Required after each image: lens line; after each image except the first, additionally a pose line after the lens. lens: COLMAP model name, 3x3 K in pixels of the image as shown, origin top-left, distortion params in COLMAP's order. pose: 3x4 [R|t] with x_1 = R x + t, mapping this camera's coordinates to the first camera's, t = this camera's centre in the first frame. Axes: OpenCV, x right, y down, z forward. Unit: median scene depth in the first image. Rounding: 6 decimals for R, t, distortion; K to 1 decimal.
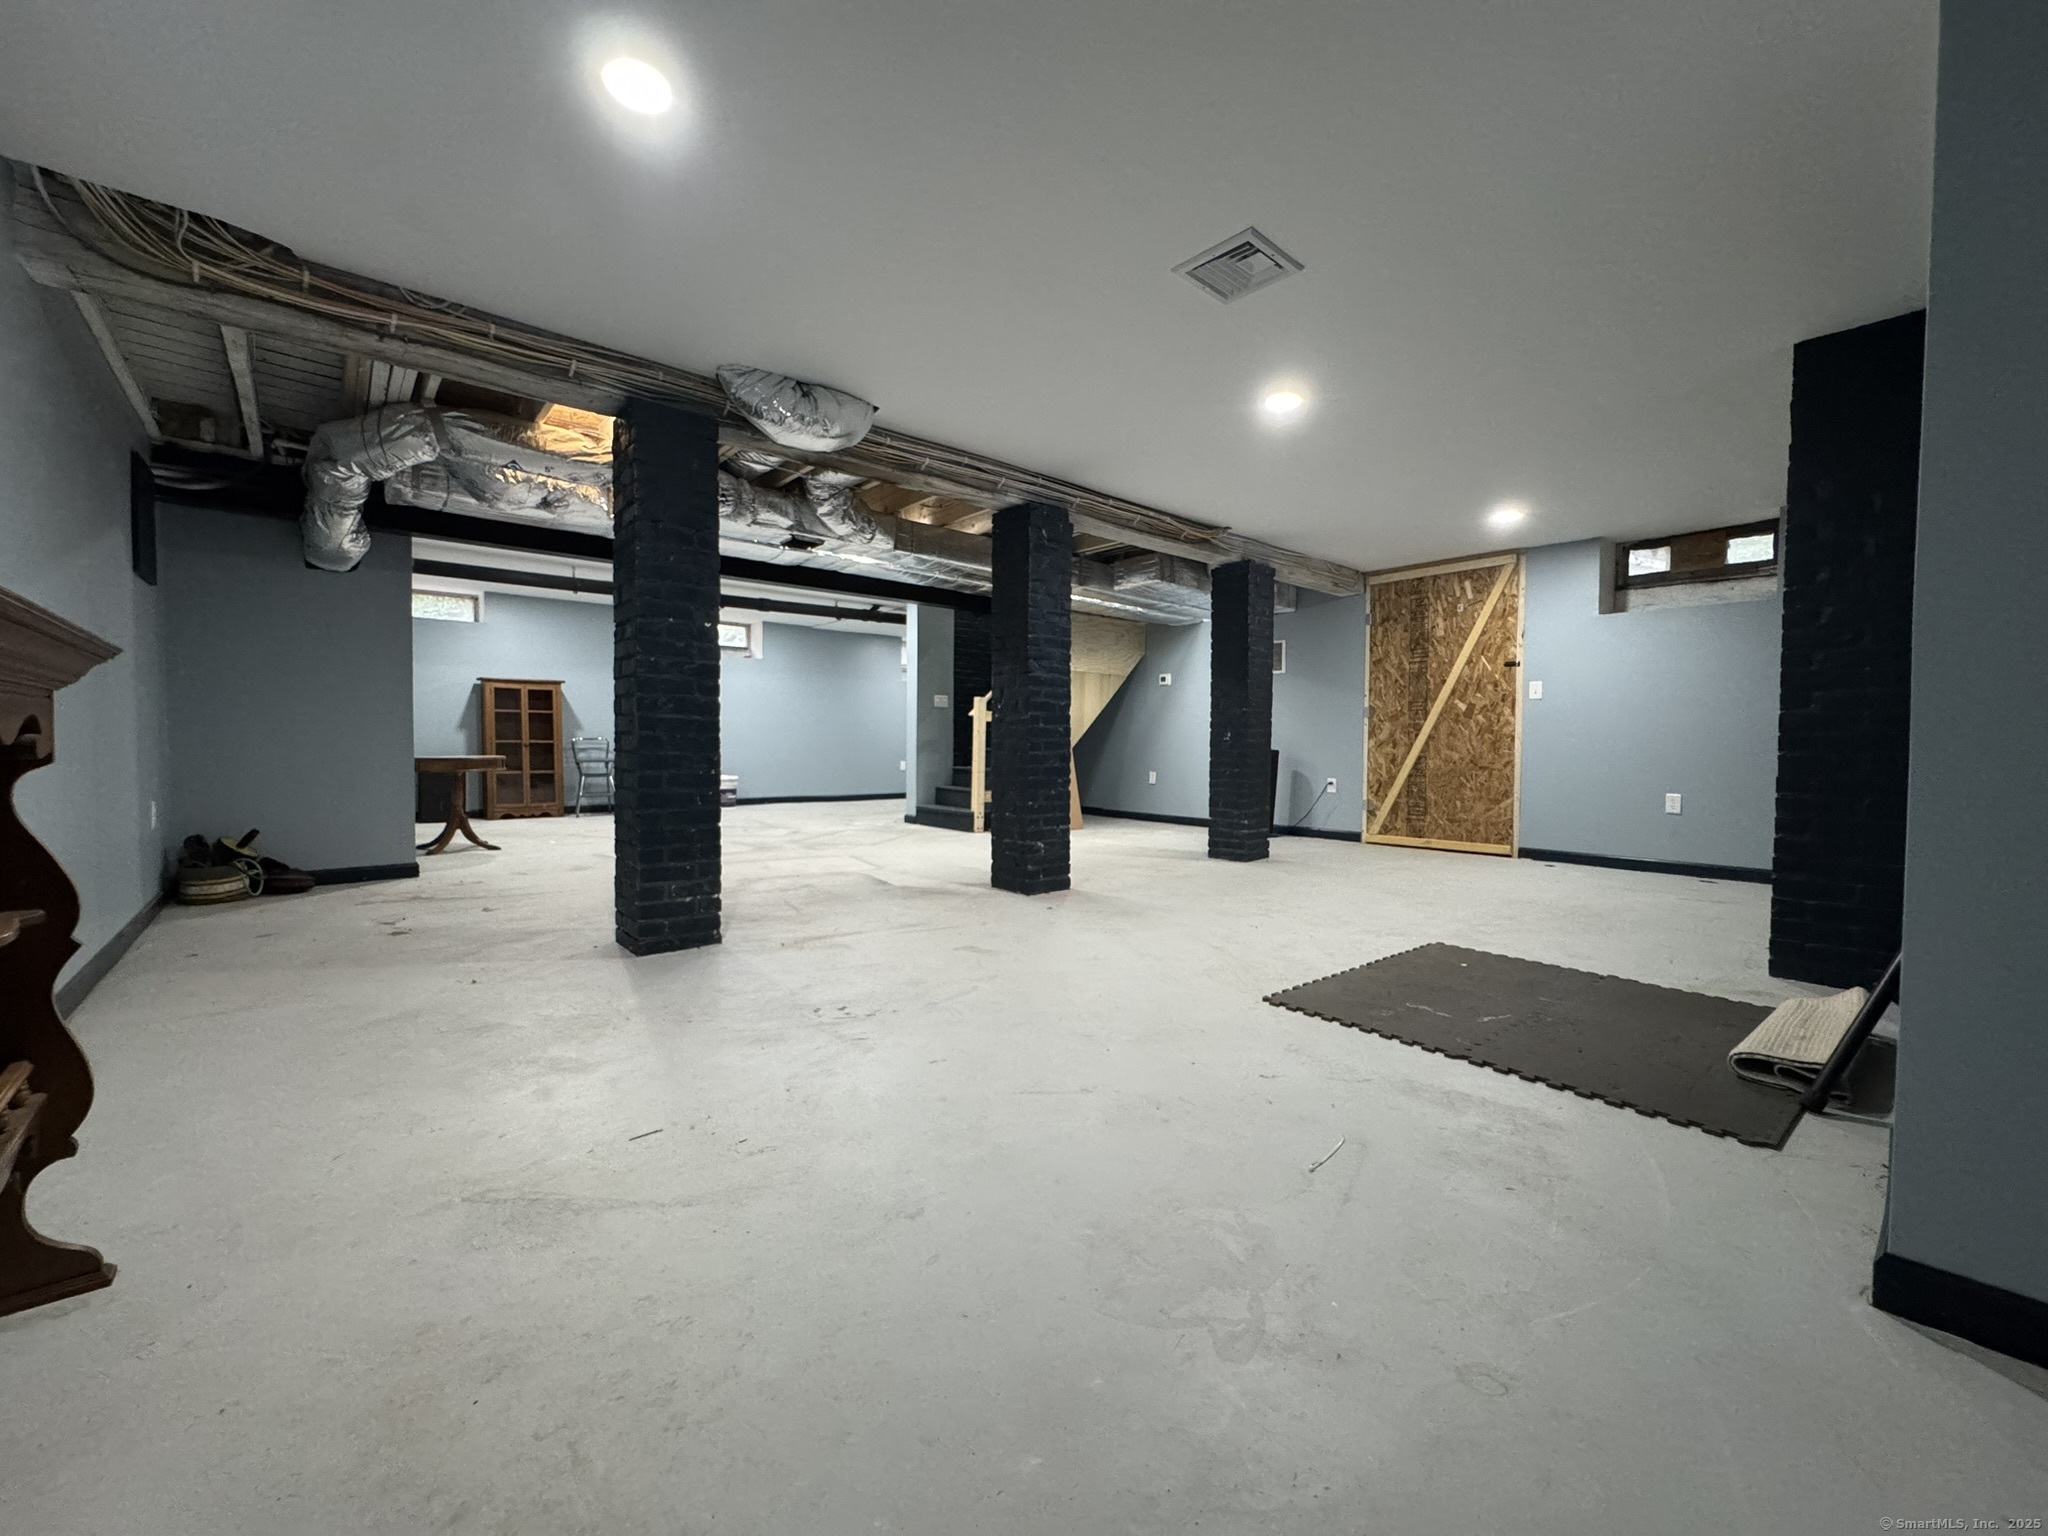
lens RADIAL K [[817.0, 0, 1024.5], [0, 817.0, 766.2], [0, 0, 1]] dist [-0.001616, -0.000067]
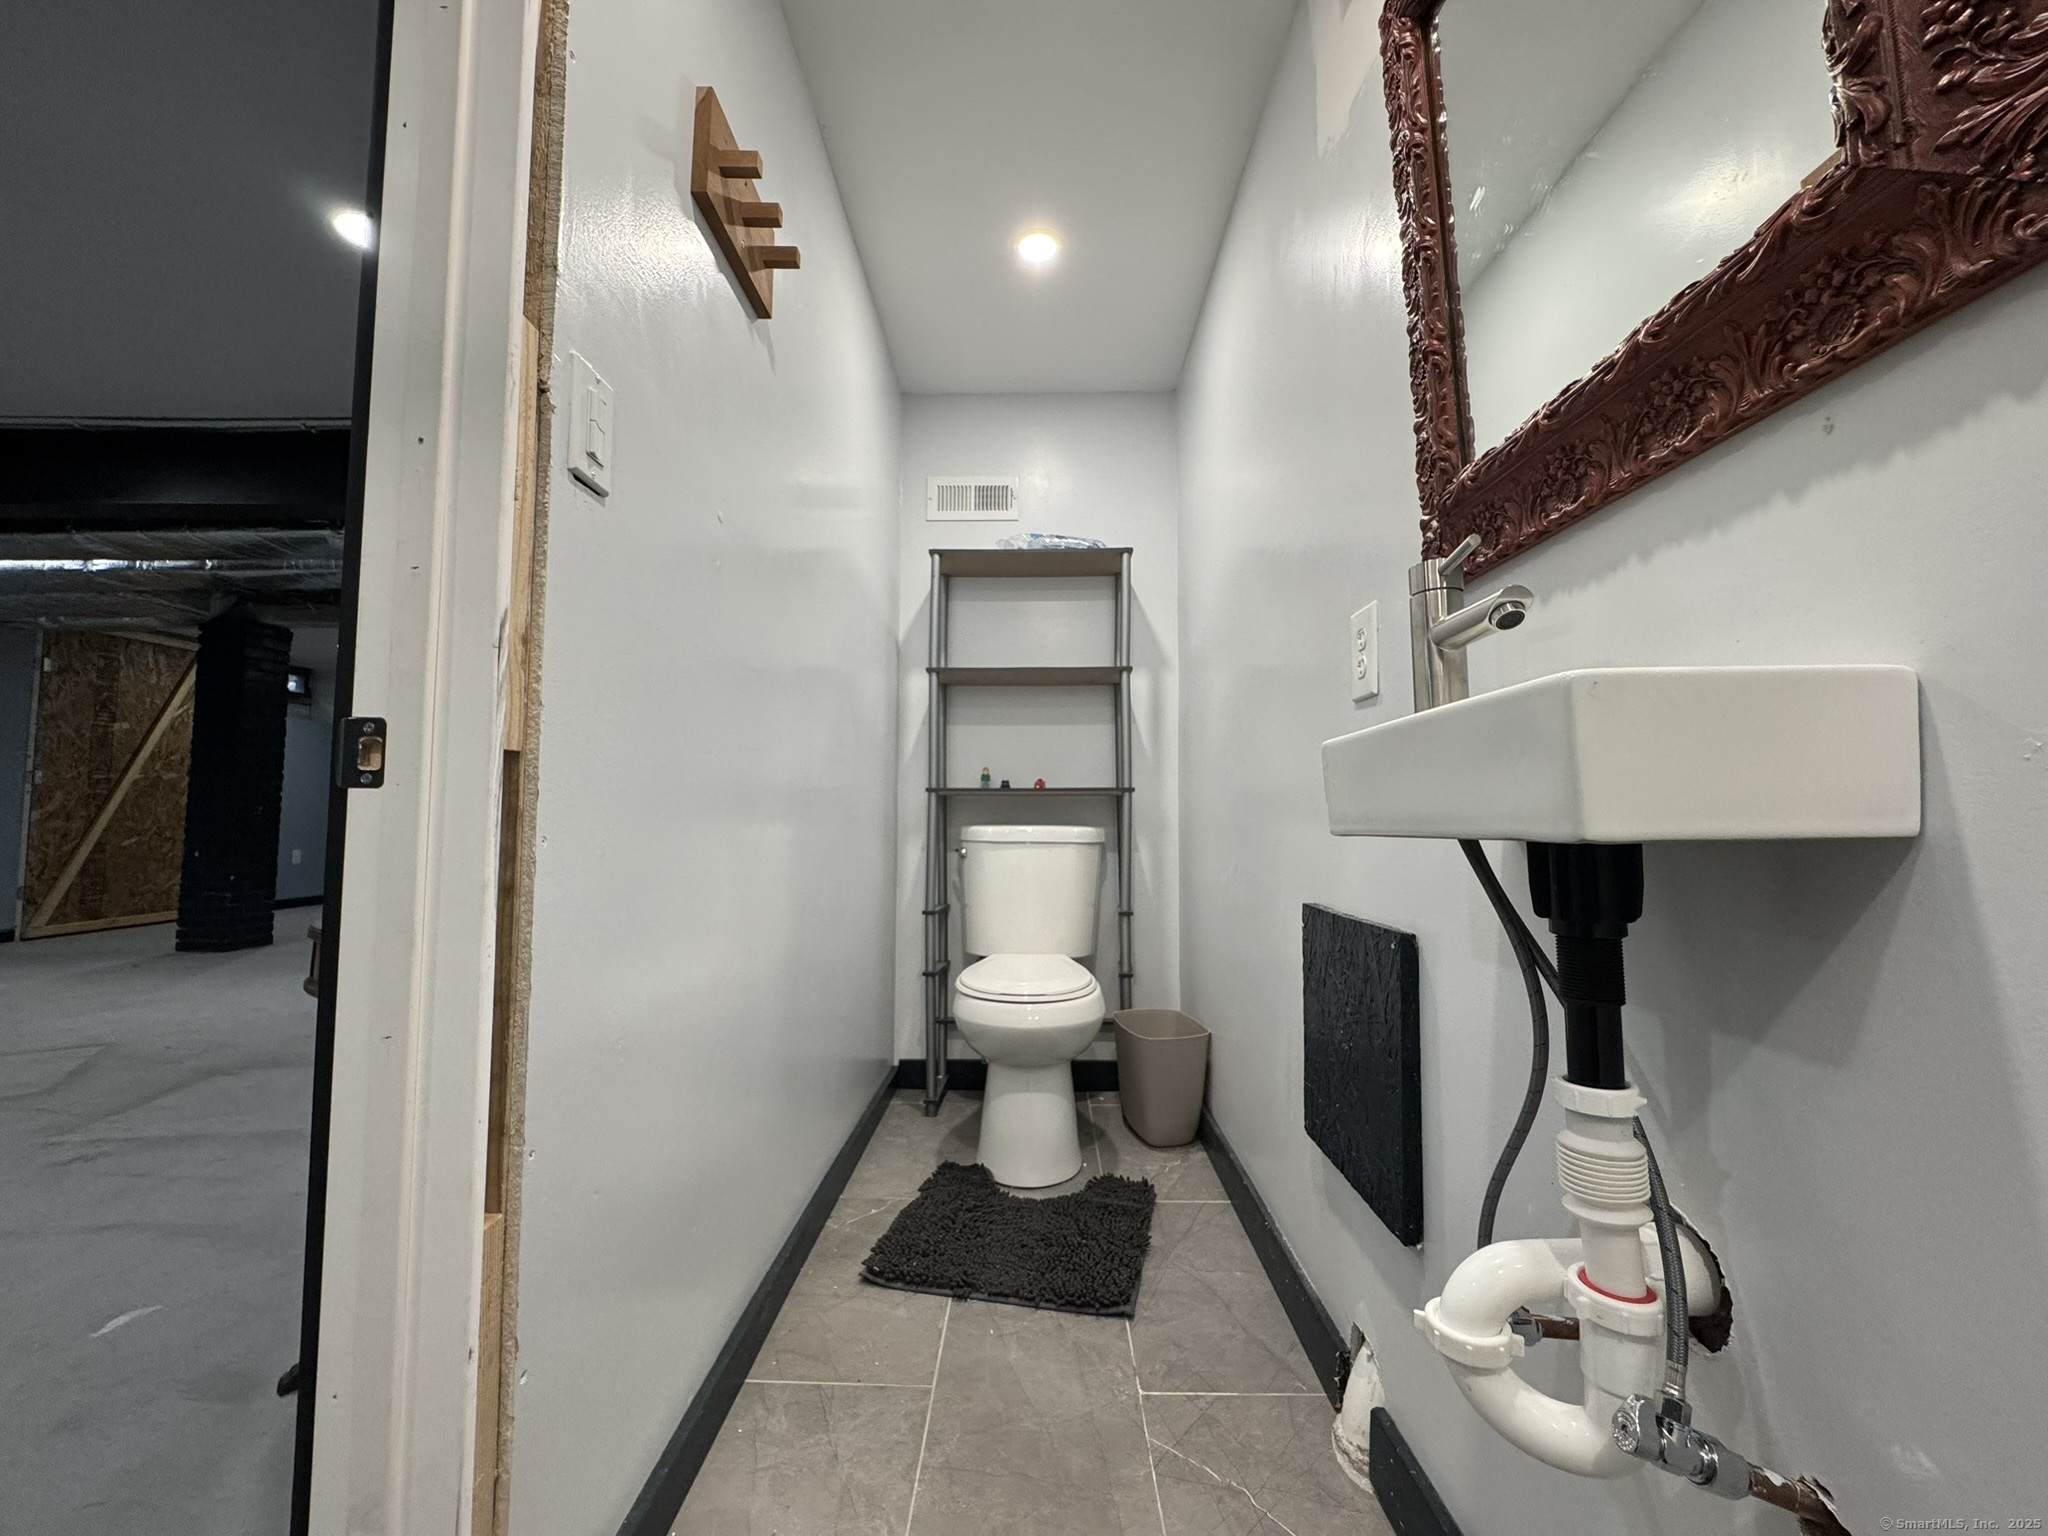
lens RADIAL K [[817.0, 0, 1024.5], [0, 817.0, 766.2], [0, 0, 1]] dist [-0.001616, -0.000067]
pose [[-0.742800, 0.034297, 0.668634, -0.871396], [0.013793, 0.999259, -0.035934, -0.035020], [-0.669371, -0.017469, -0.742723, 0.965284]]
